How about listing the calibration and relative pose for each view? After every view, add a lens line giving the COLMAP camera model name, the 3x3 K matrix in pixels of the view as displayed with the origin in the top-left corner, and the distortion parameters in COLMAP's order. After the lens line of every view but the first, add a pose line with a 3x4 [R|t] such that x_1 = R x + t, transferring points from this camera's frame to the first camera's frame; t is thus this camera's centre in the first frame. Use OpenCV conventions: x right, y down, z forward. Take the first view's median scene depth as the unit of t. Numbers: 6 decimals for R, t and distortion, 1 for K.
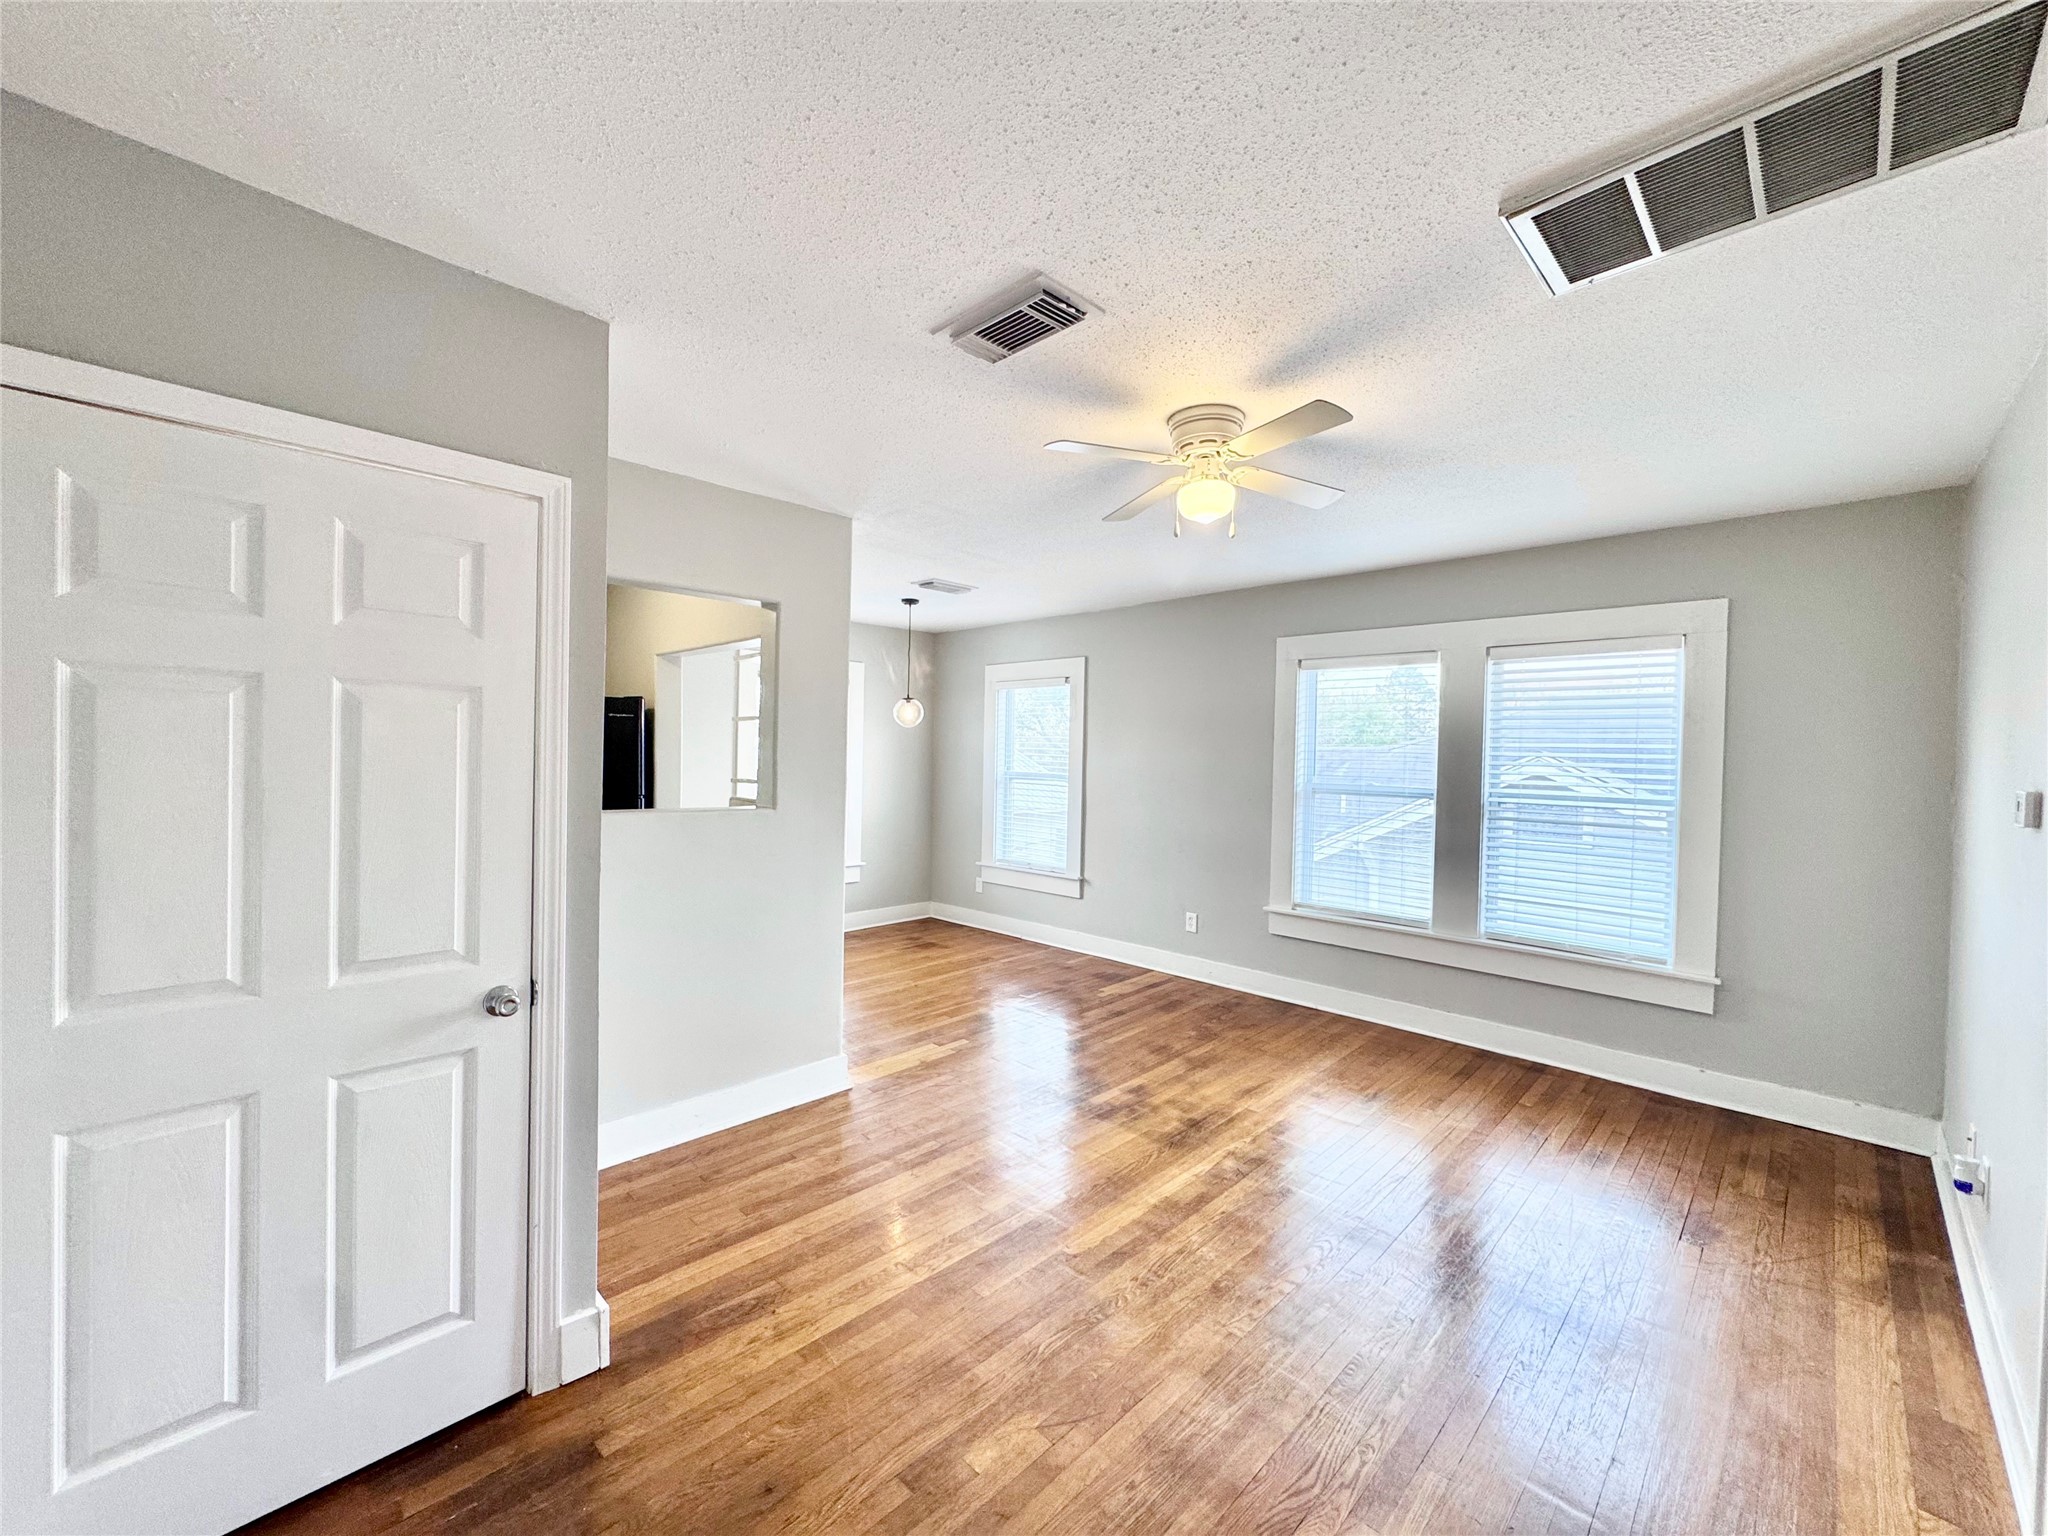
lens RADIAL K [[818.6, 0, 1014.9], [0, 818.6, 764.4], [0, 0, 1]] dist [-0.000727, -0.000277]
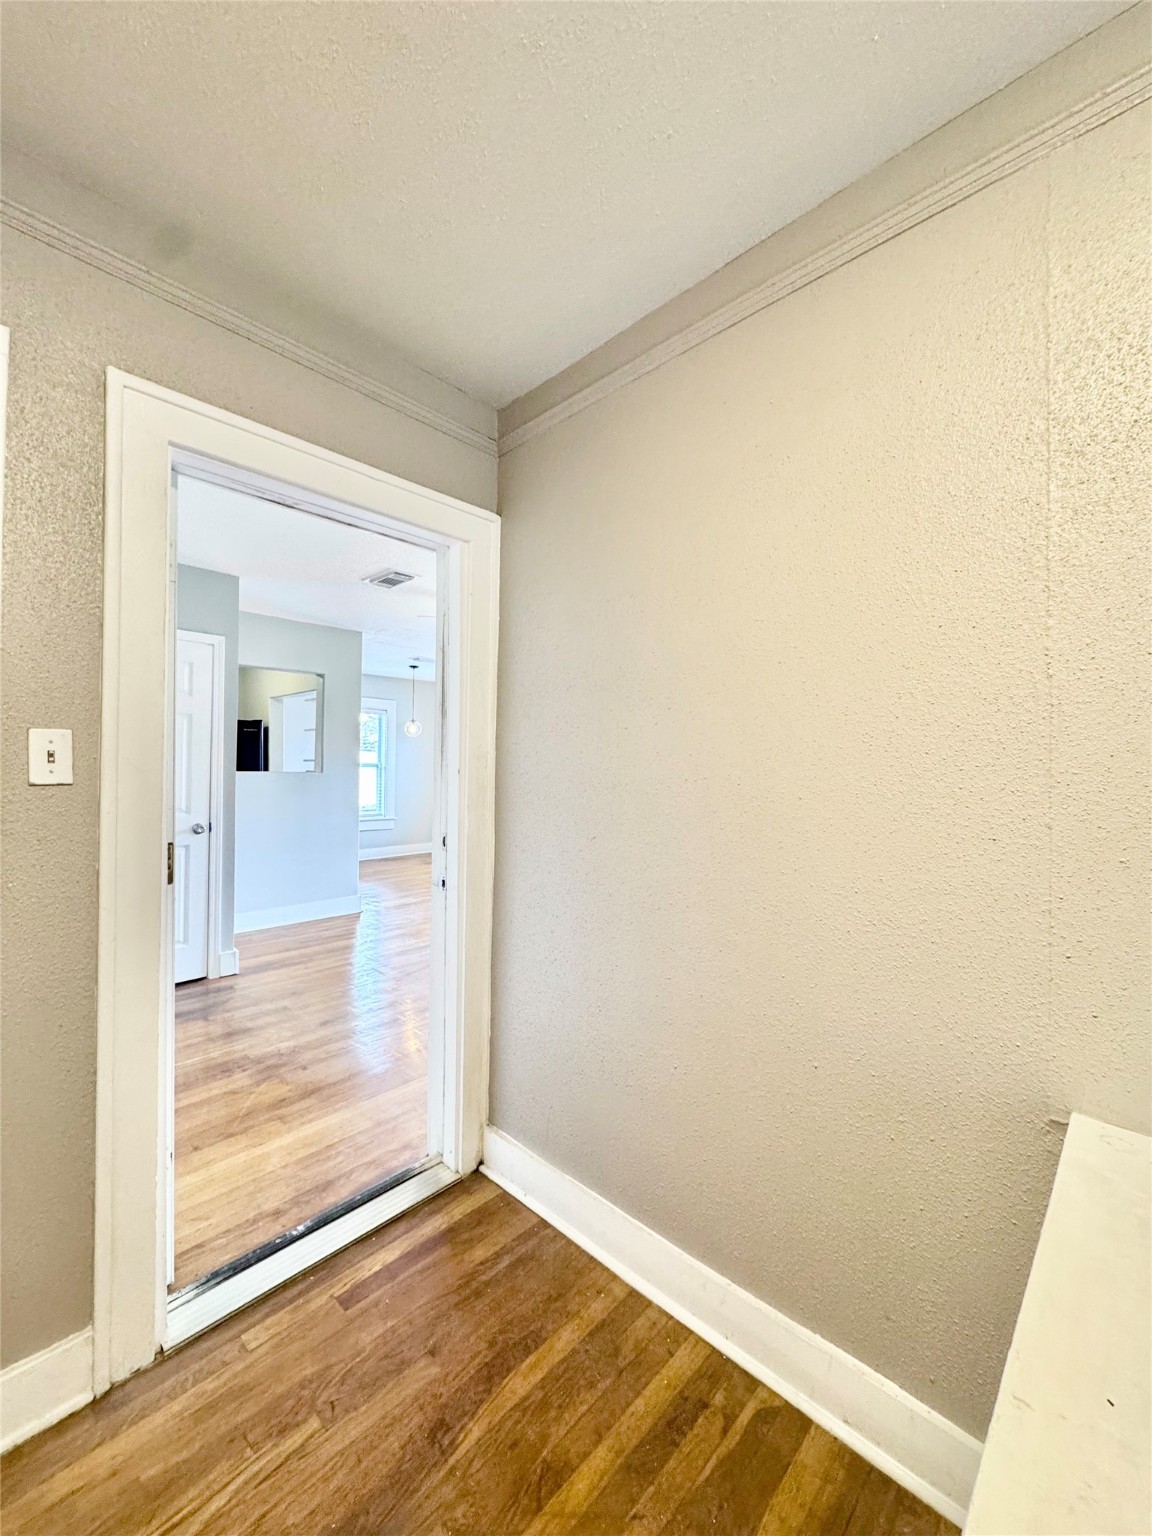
lens RADIAL K [[613.9, 0, 573.7], [0, 613.9, 762.9], [0, 0, 1]] dist [-0.000727, -0.000277]
pose [[0.999686, -0.006953, 0.024059, 0.471337], [0.007328, 0.999853, -0.015529, 0.089159], [-0.023948, 0.015700, 0.999590, -0.883976]]
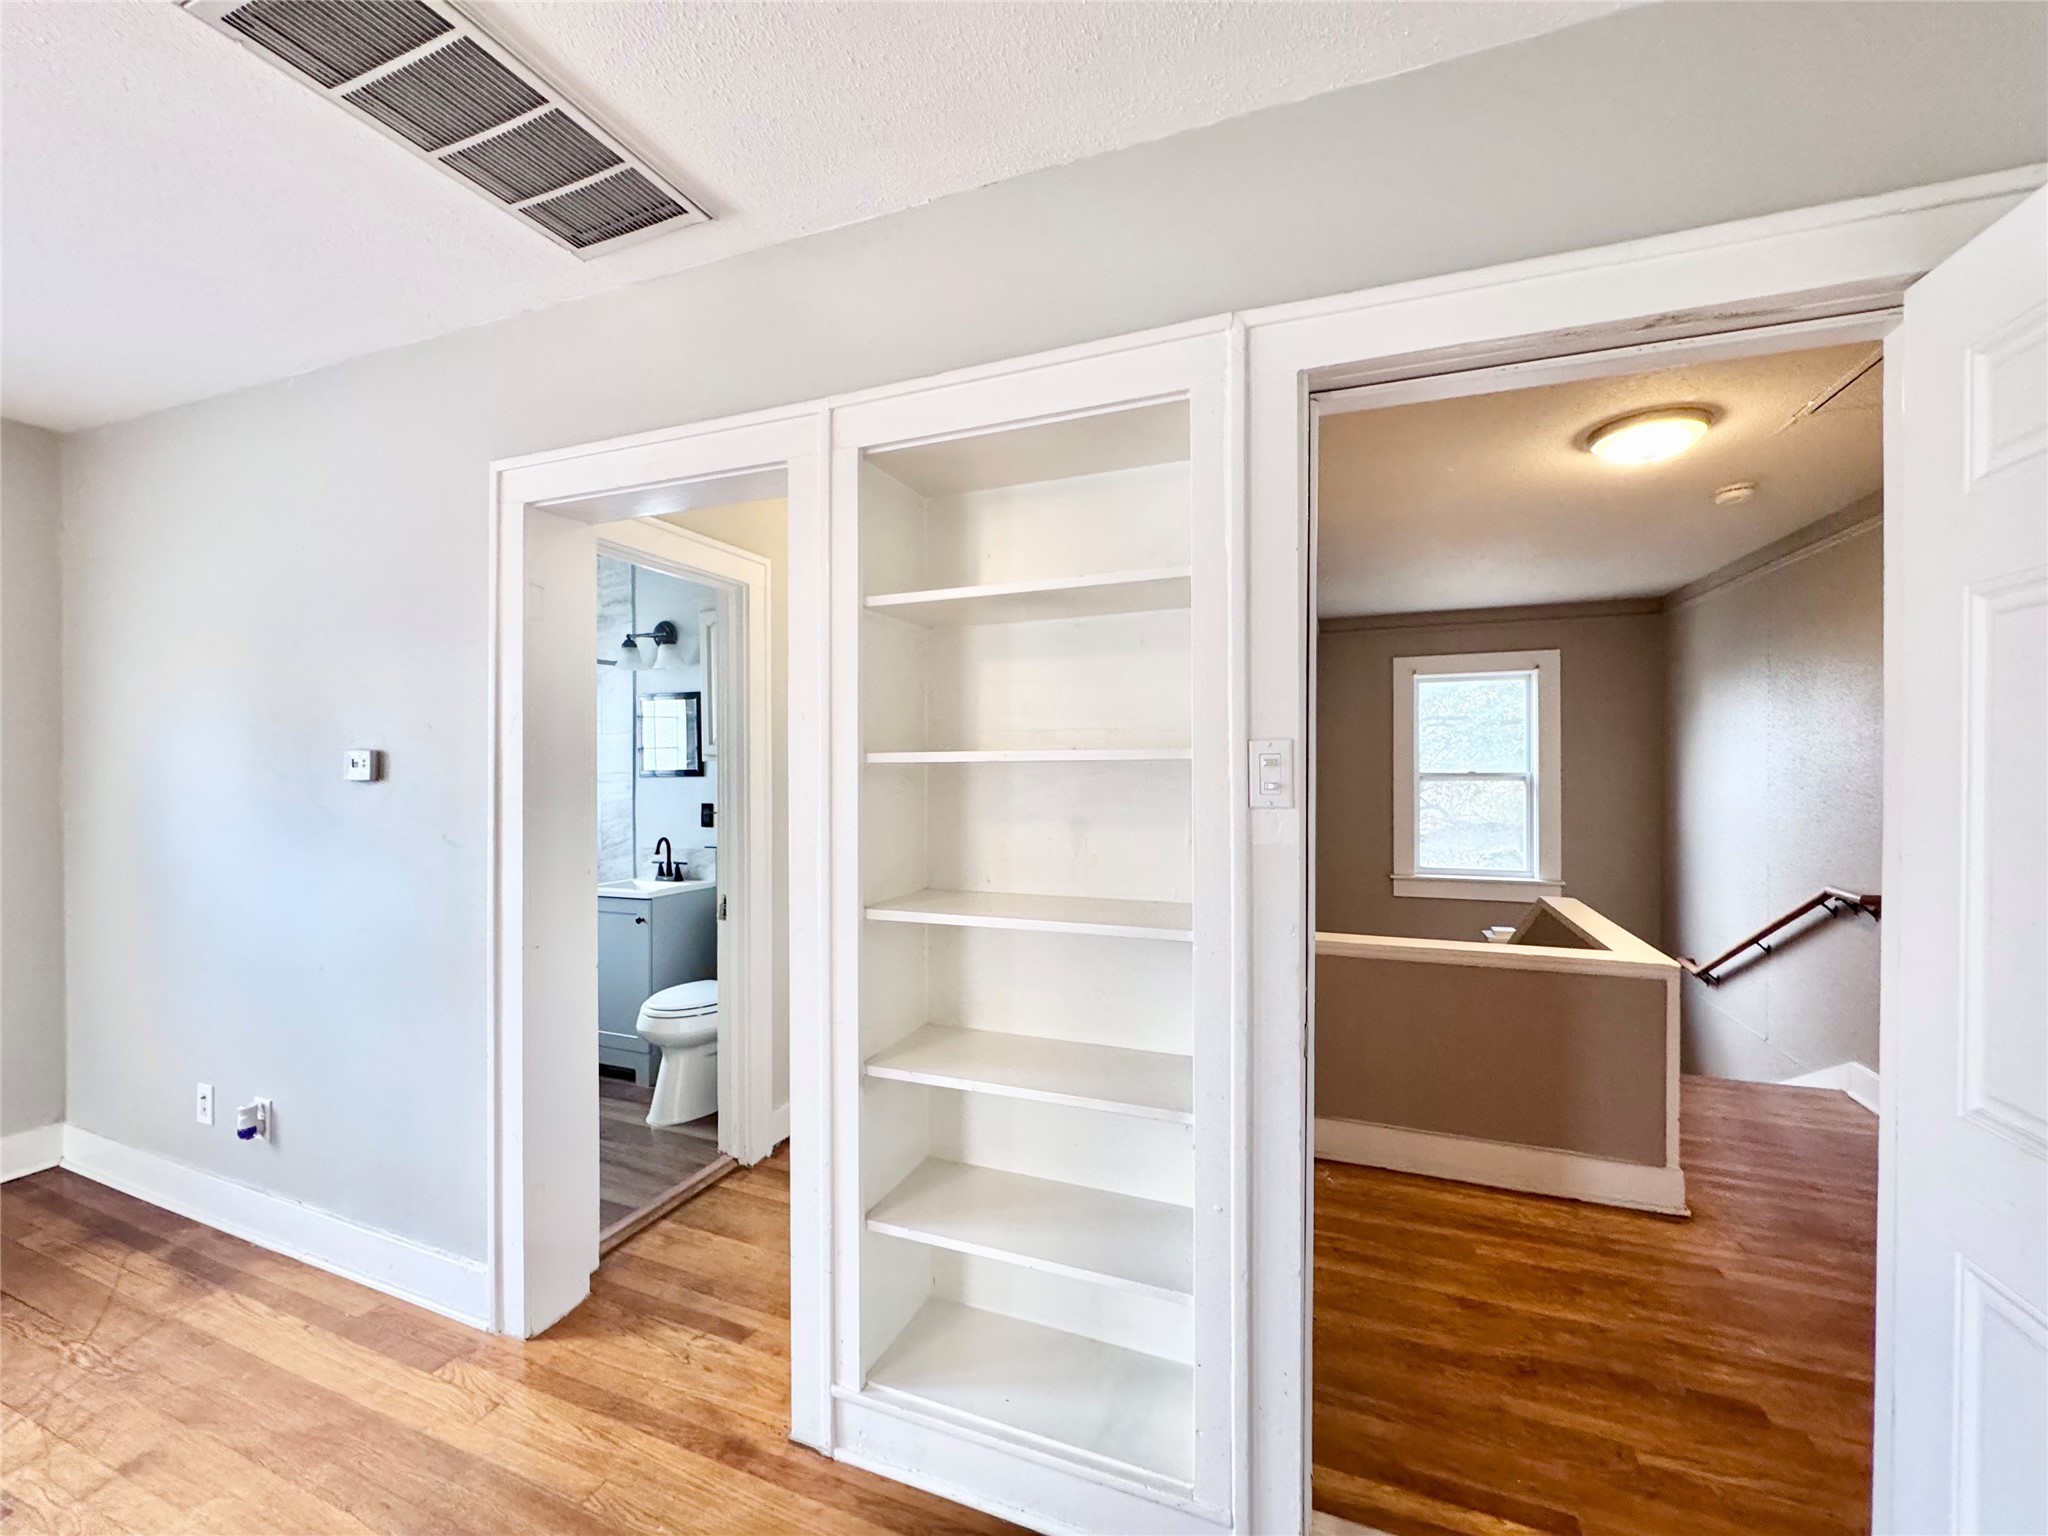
lens RADIAL K [[818.6, 0, 1030.3], [0, 818.6, 772.9], [0, 0, 1]] dist [-0.000727, -0.000277]
pose [[-0.409538, -0.029343, 0.911821, -0.176924], [0.006758, 0.999358, 0.035196, 0.022562], [-0.912268, 0.020576, -0.409077, 0.464365]]
